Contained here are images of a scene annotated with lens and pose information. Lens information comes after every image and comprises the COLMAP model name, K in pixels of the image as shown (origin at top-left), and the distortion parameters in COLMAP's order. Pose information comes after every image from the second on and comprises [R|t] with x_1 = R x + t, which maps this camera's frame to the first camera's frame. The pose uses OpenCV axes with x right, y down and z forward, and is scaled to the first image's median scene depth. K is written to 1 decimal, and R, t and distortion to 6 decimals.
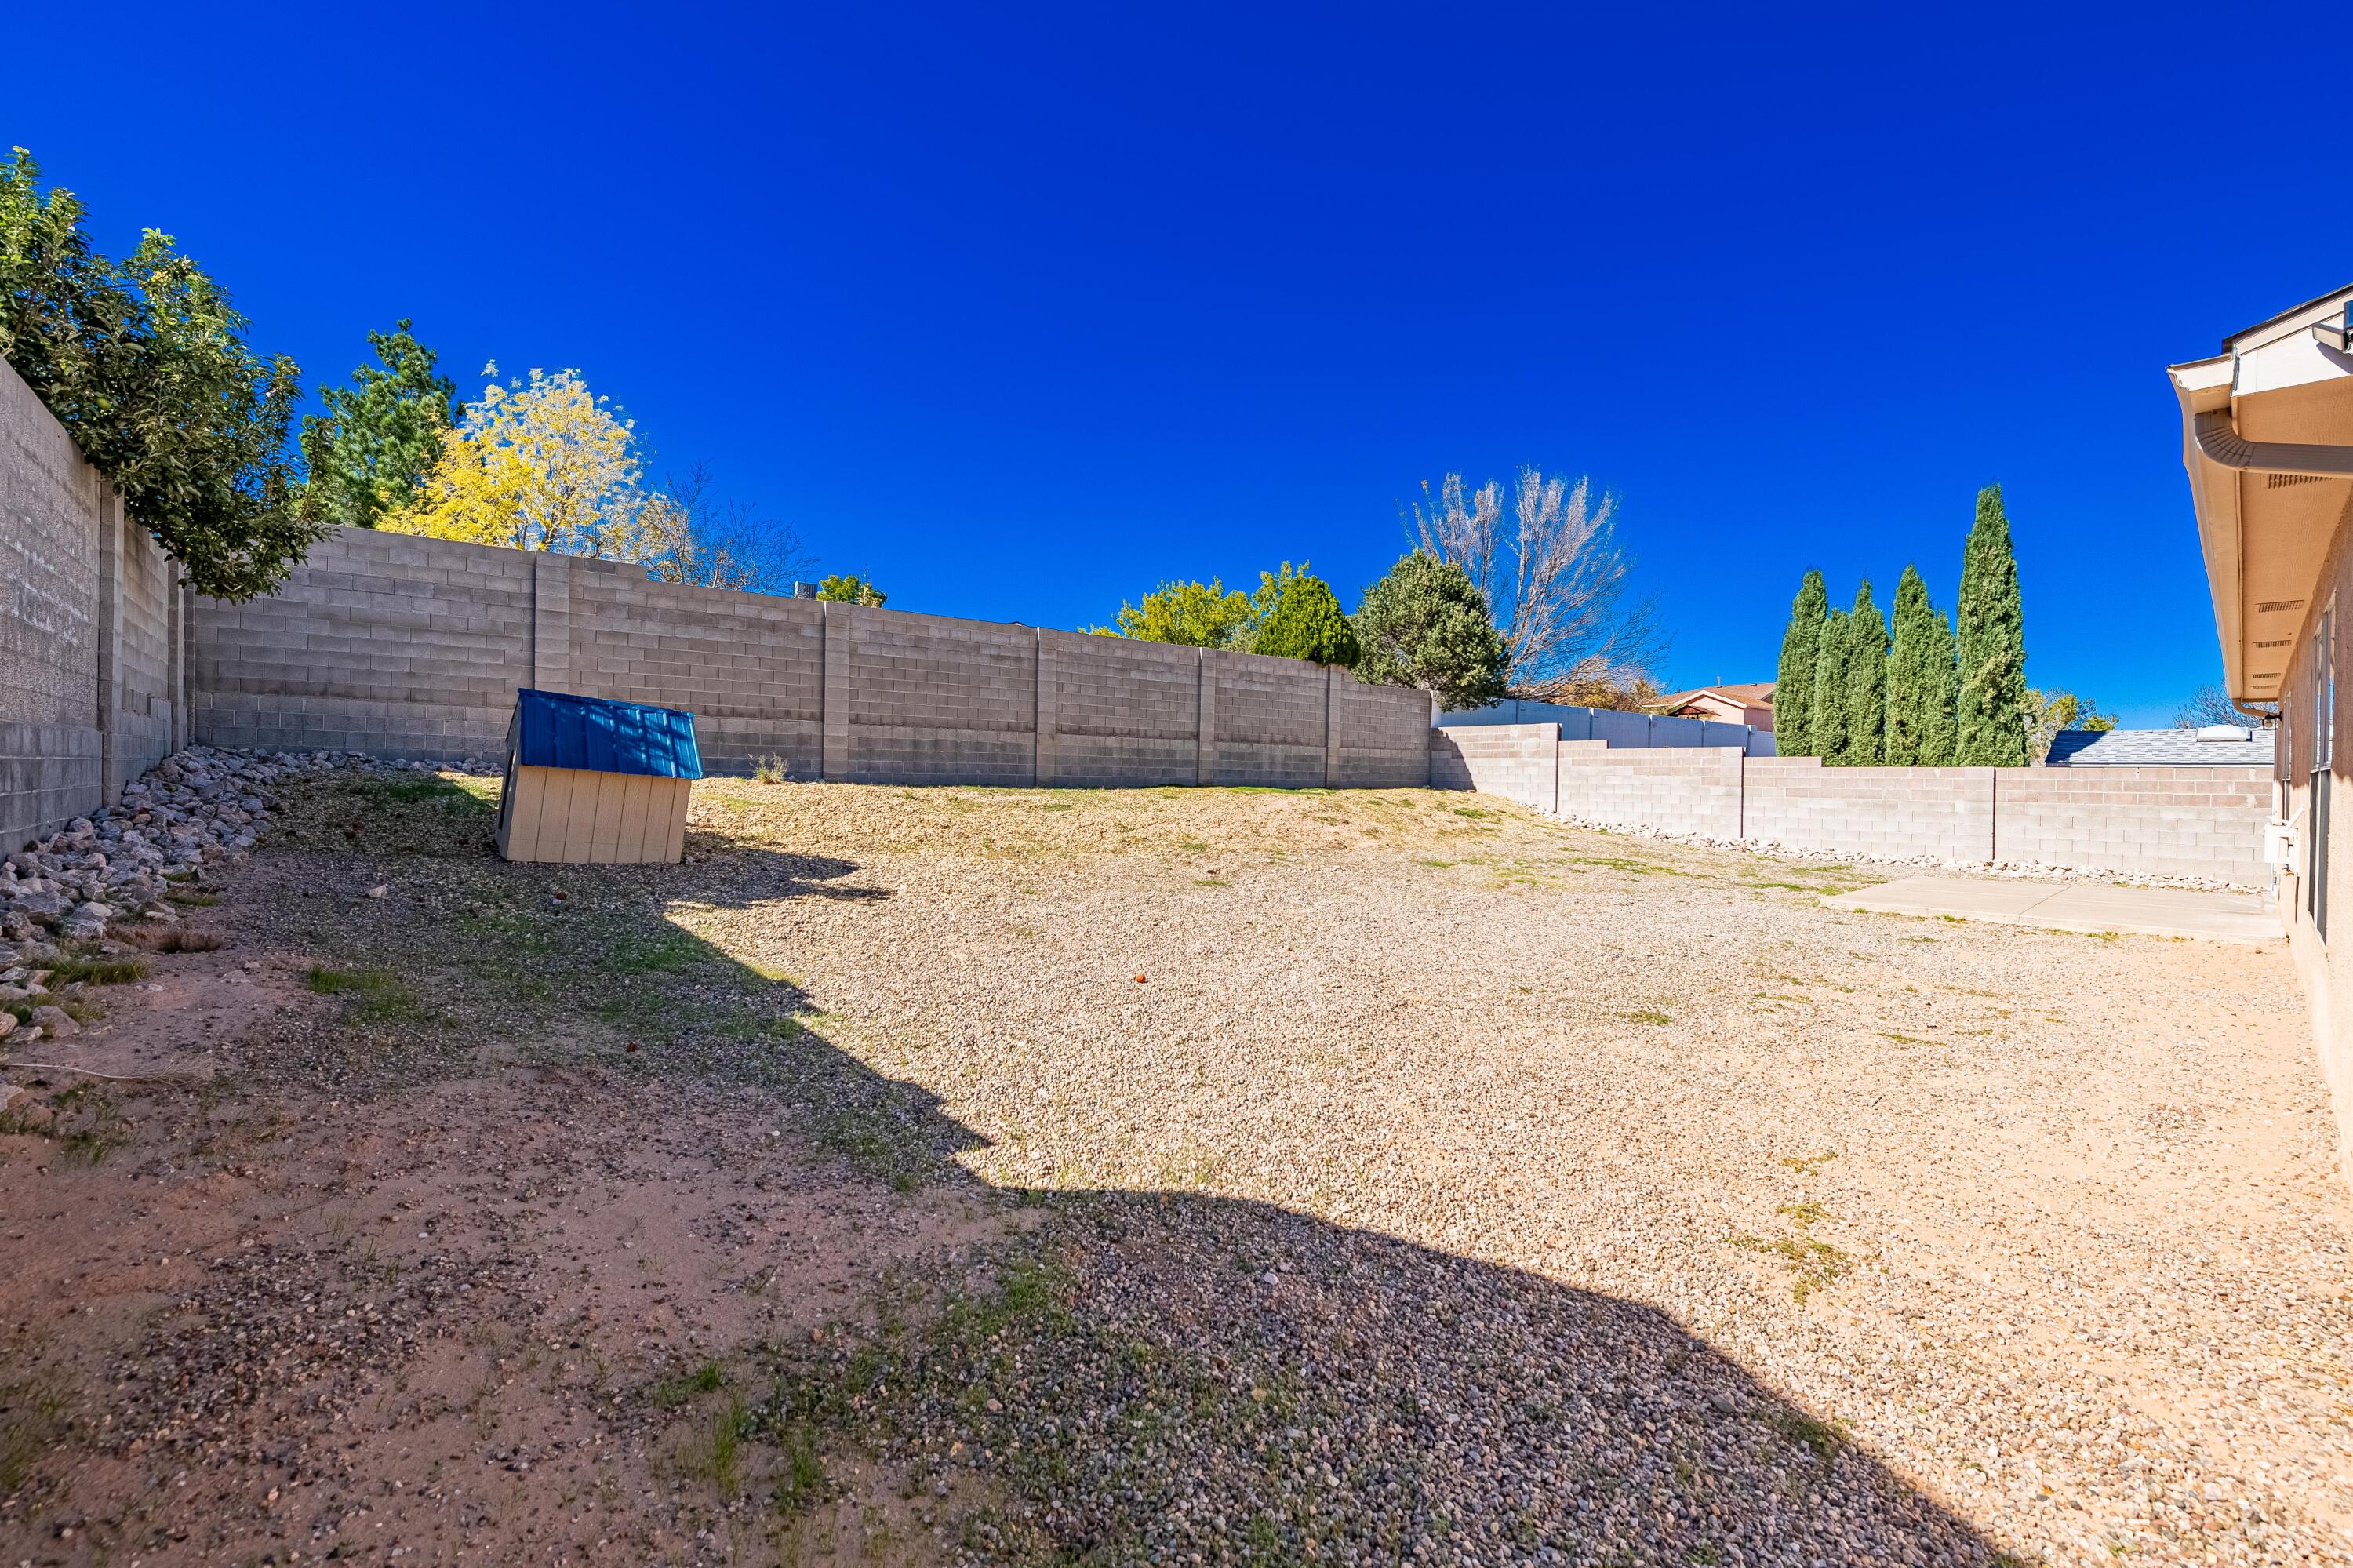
lens RADIAL K [[959.6, 0, 1192.0], [0, 959.6, 769.4], [0, 0, 1]] dist [0.000979, -0.002515]
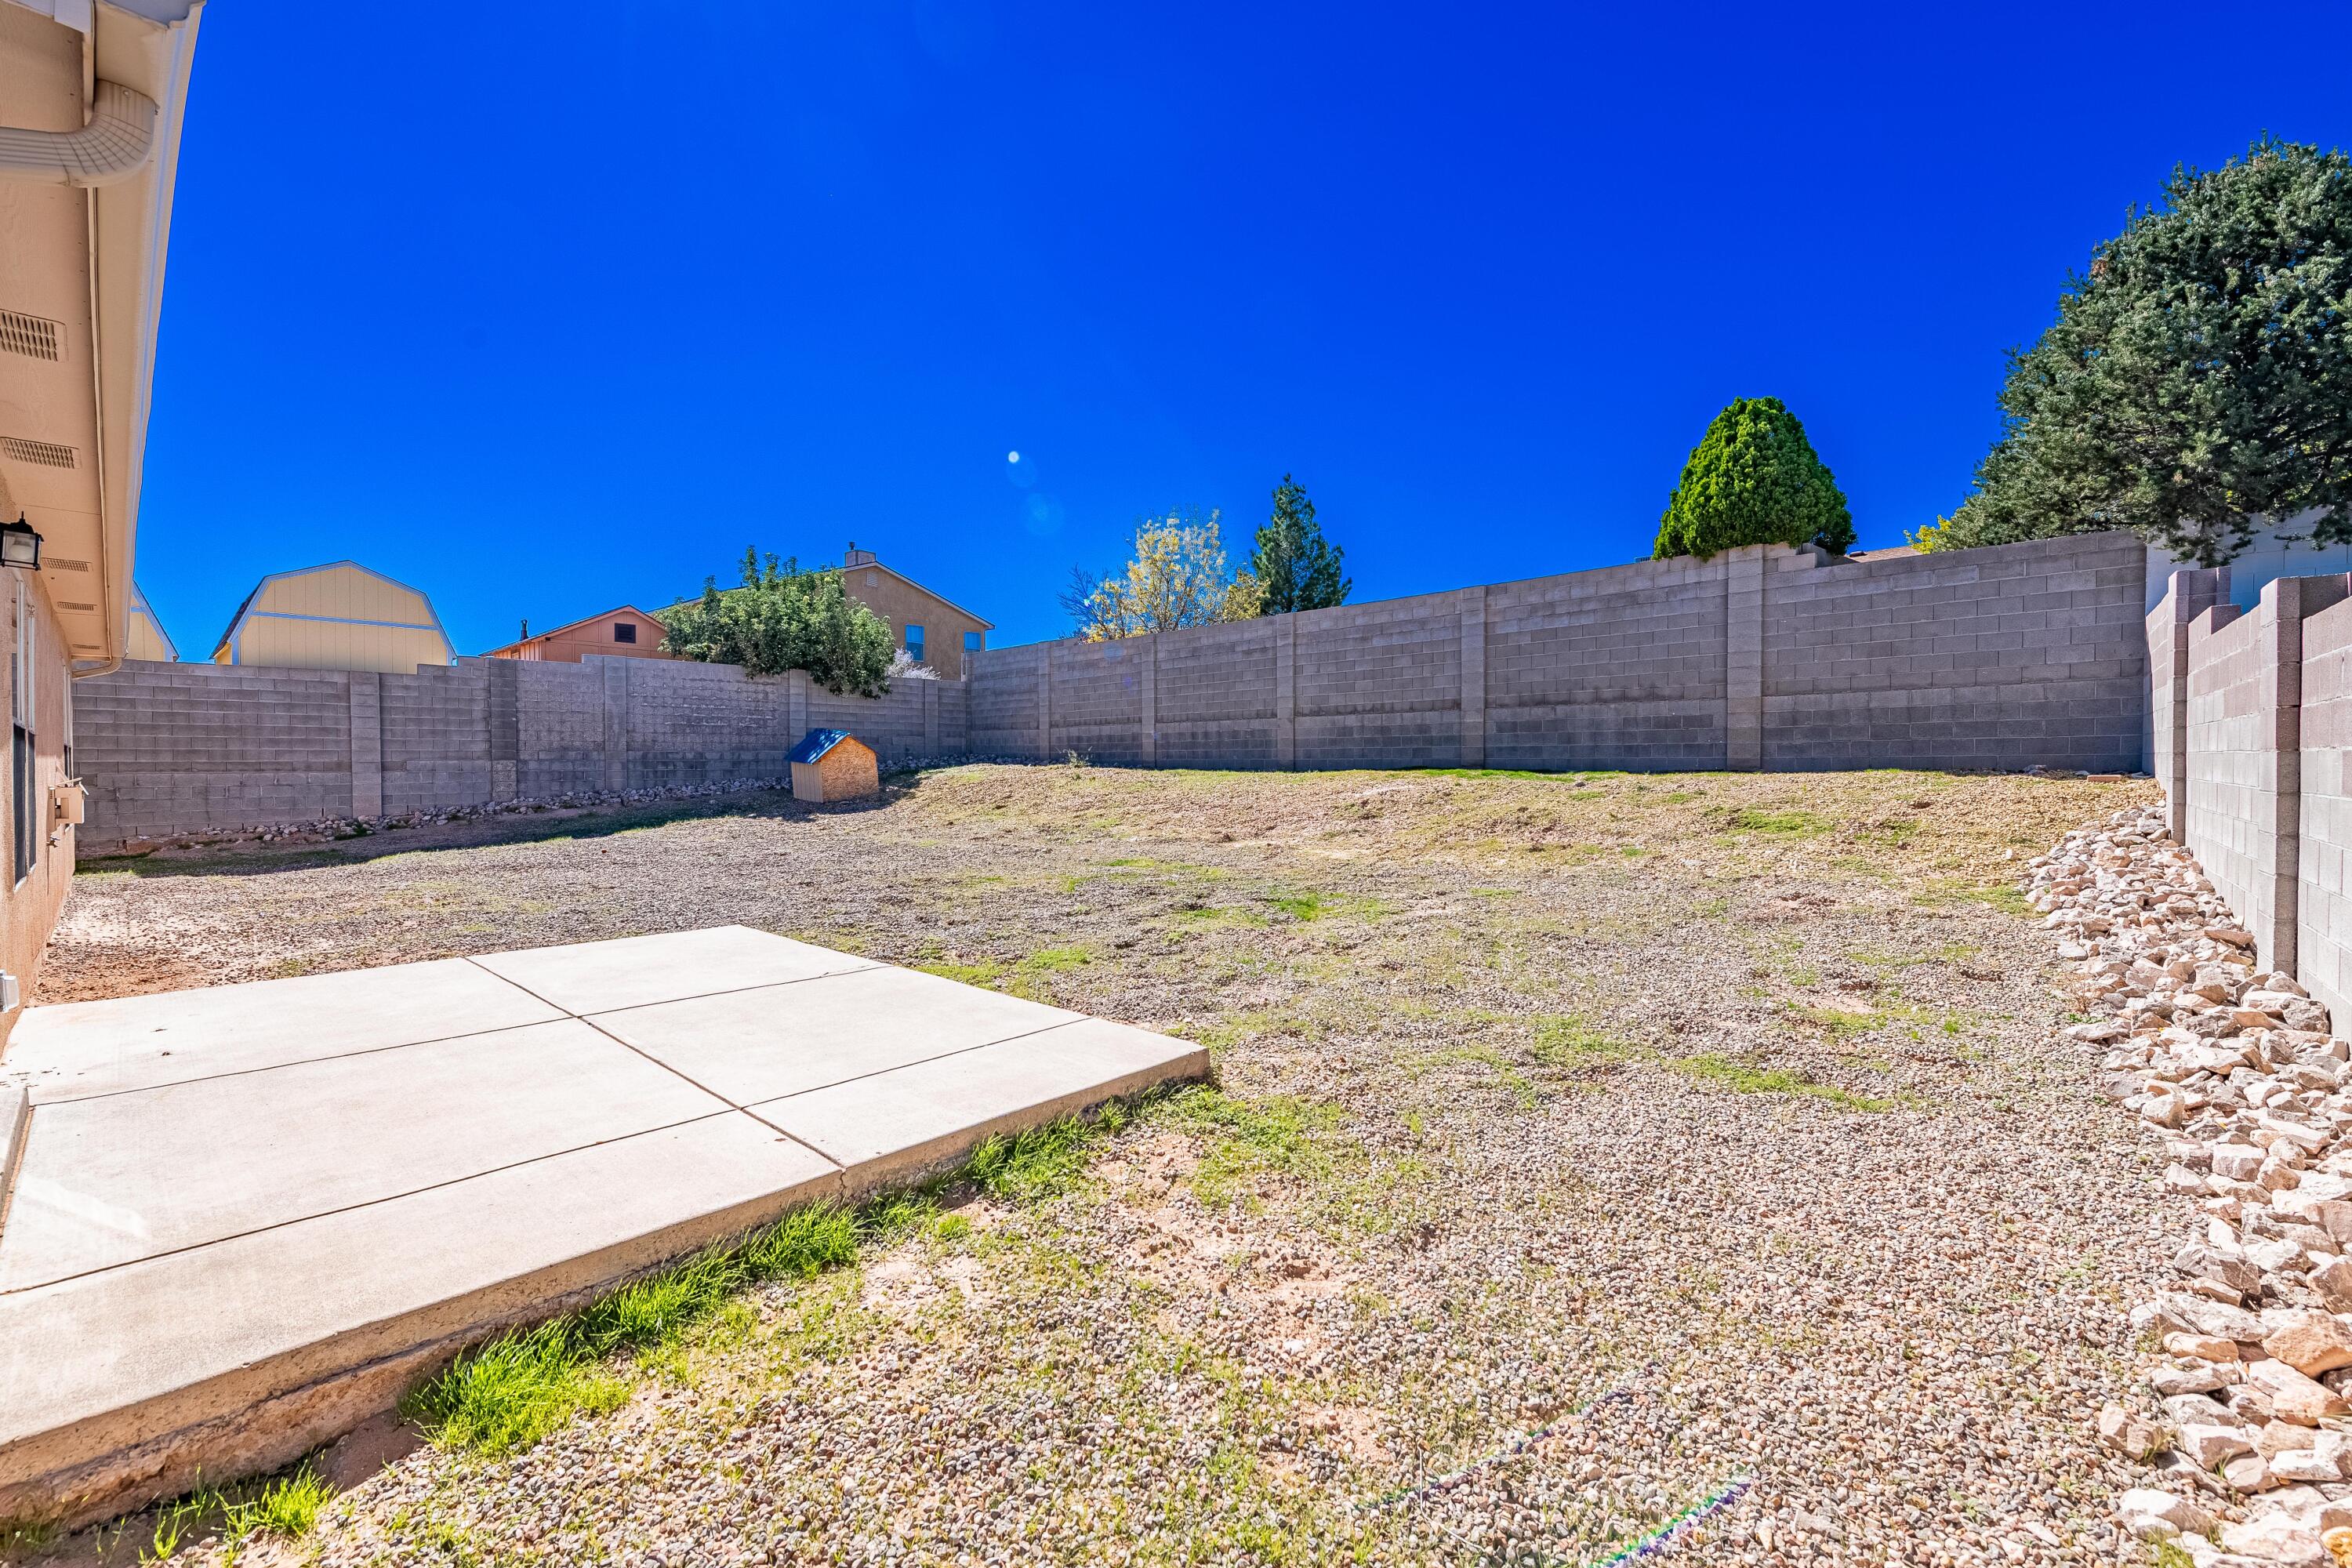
lens RADIAL K [[959.1, 0, 1163.4], [0, 959.1, 763.5], [0, 0, 1]] dist [0.000979, -0.002515]
pose [[0.086739, -0.013690, -0.996137, 0.830175], [0.012493, 0.999842, -0.012653, 0.021765], [0.996153, -0.011347, 0.086896, 0.768400]]
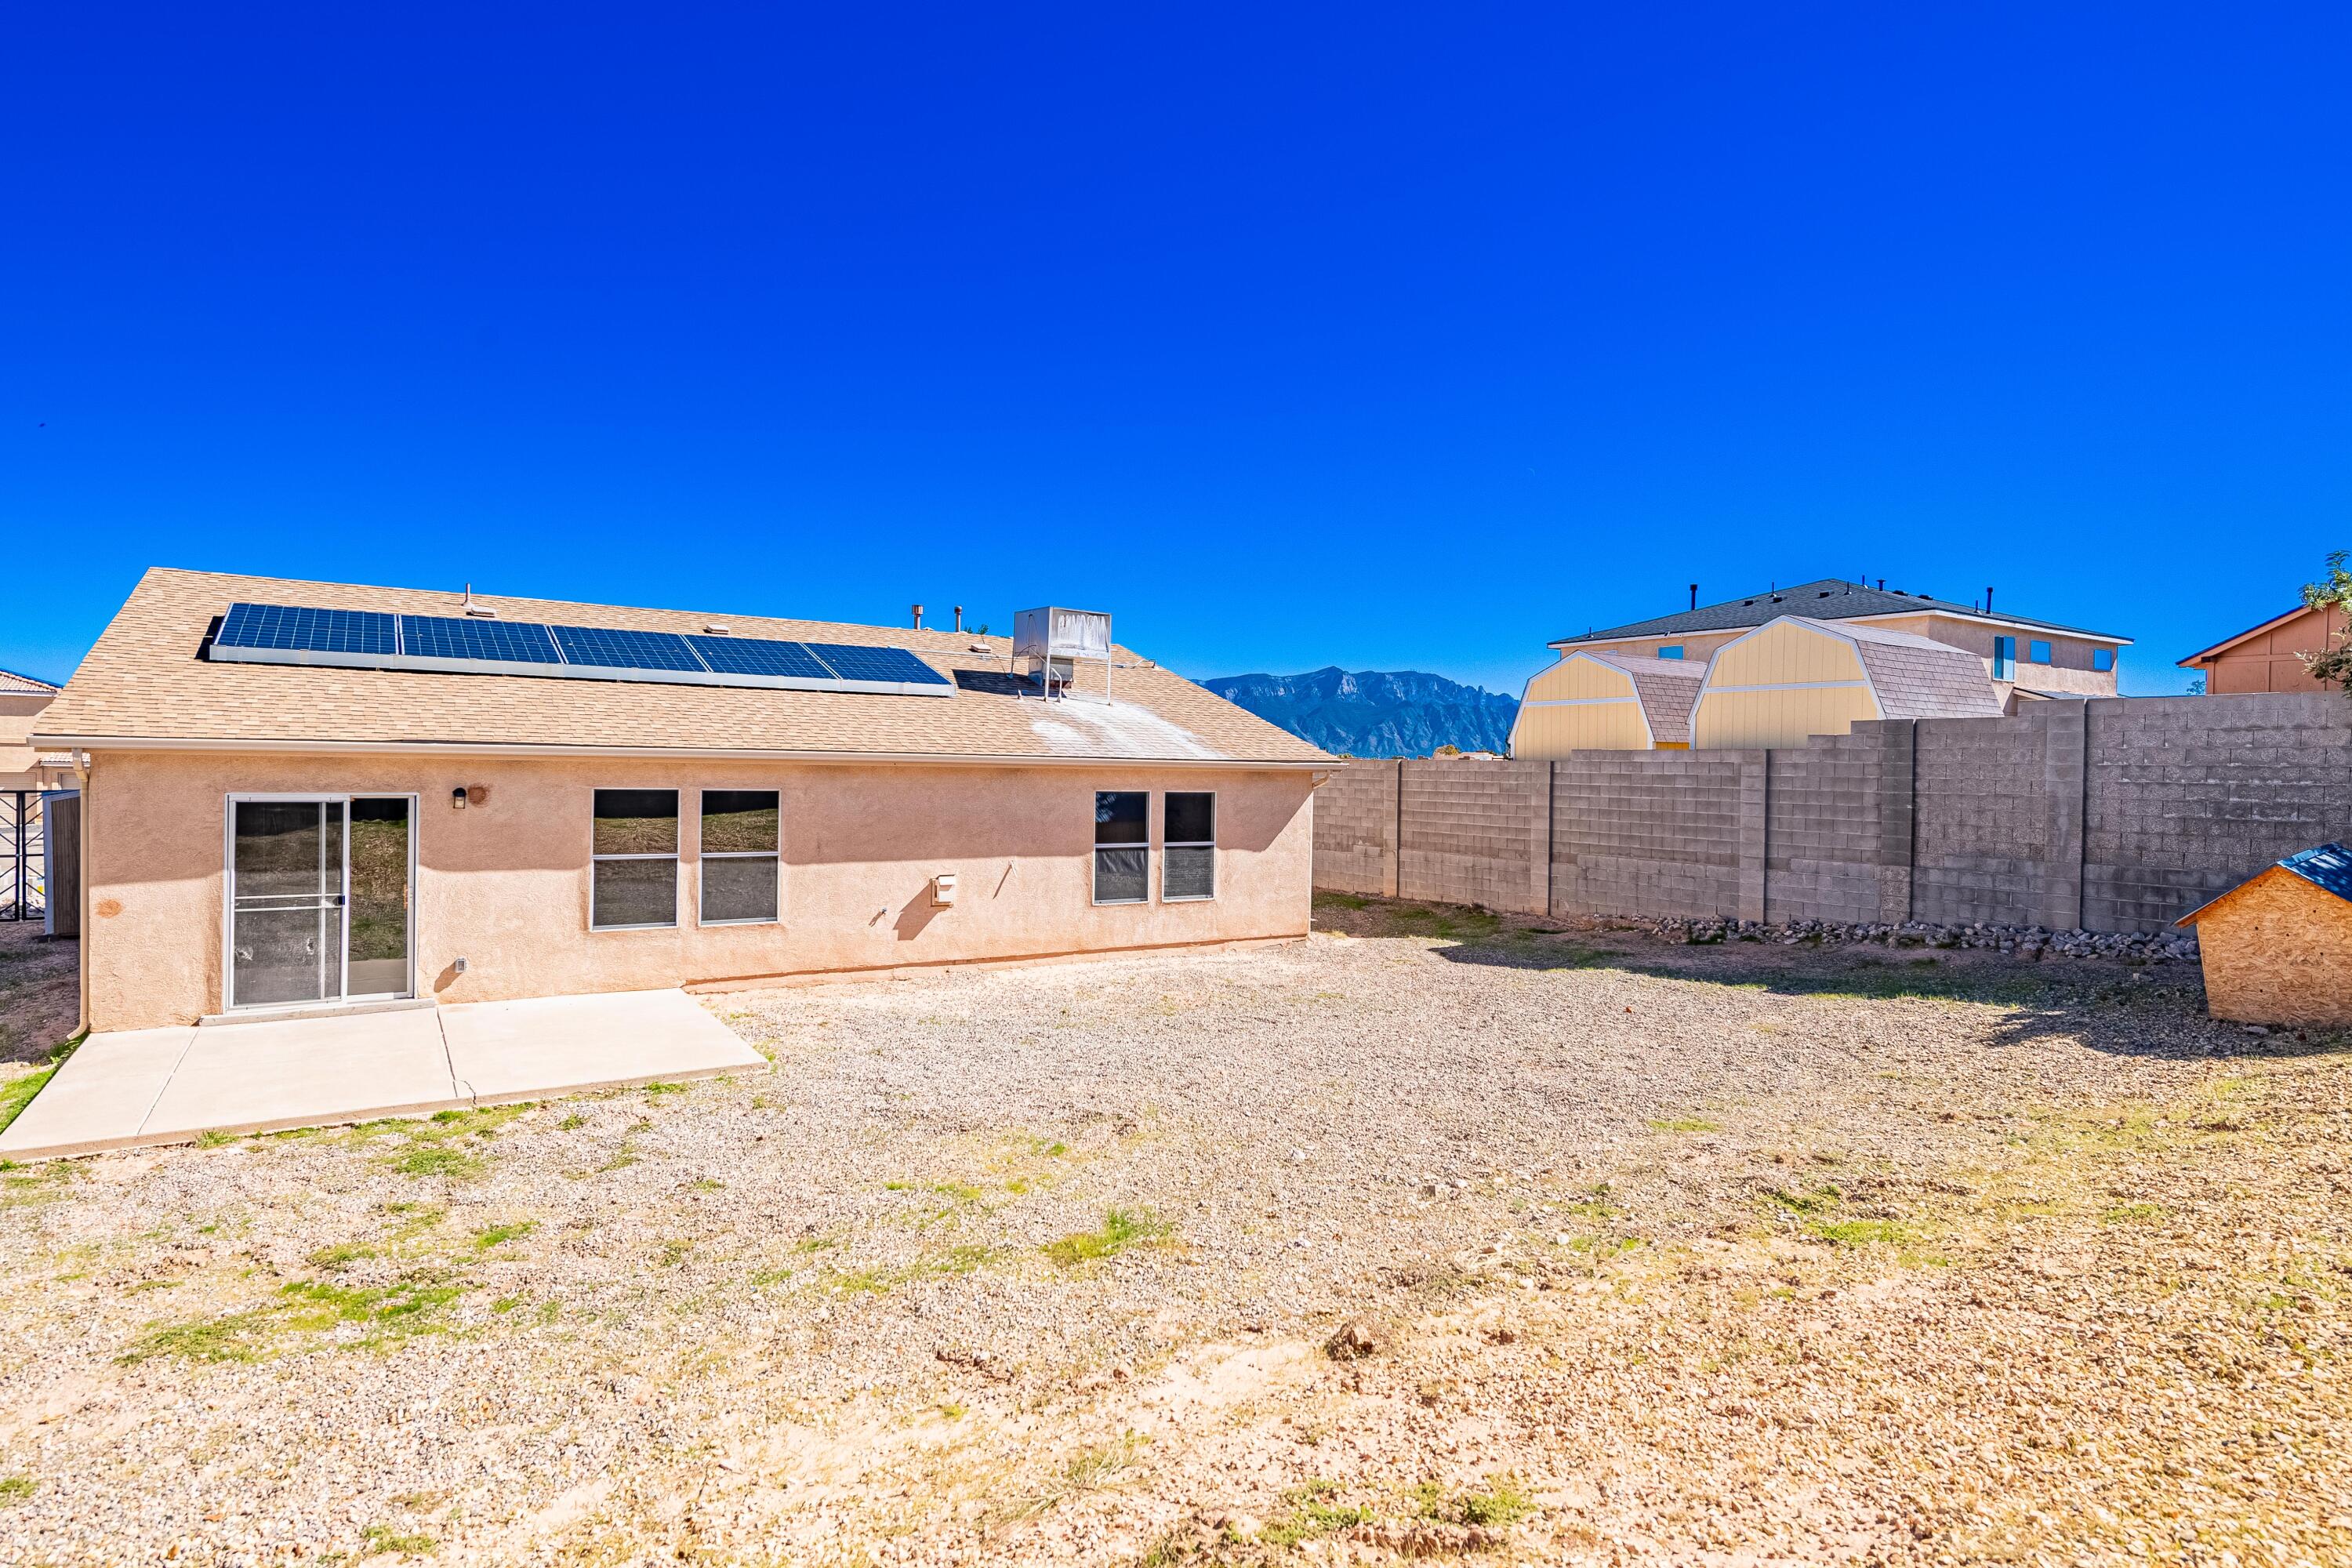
lens RADIAL K [[1230.7, 0, 1177.5], [0, 1230.7, 795.3], [0, 0, 1]] dist [0.007431, -0.003935]
pose [[-0.984929, -0.034759, 0.169433, 0.126043], [-0.032212, 0.999323, 0.017761, -0.054182], [-0.169935, 0.012036, -0.985382, 1.145088]]
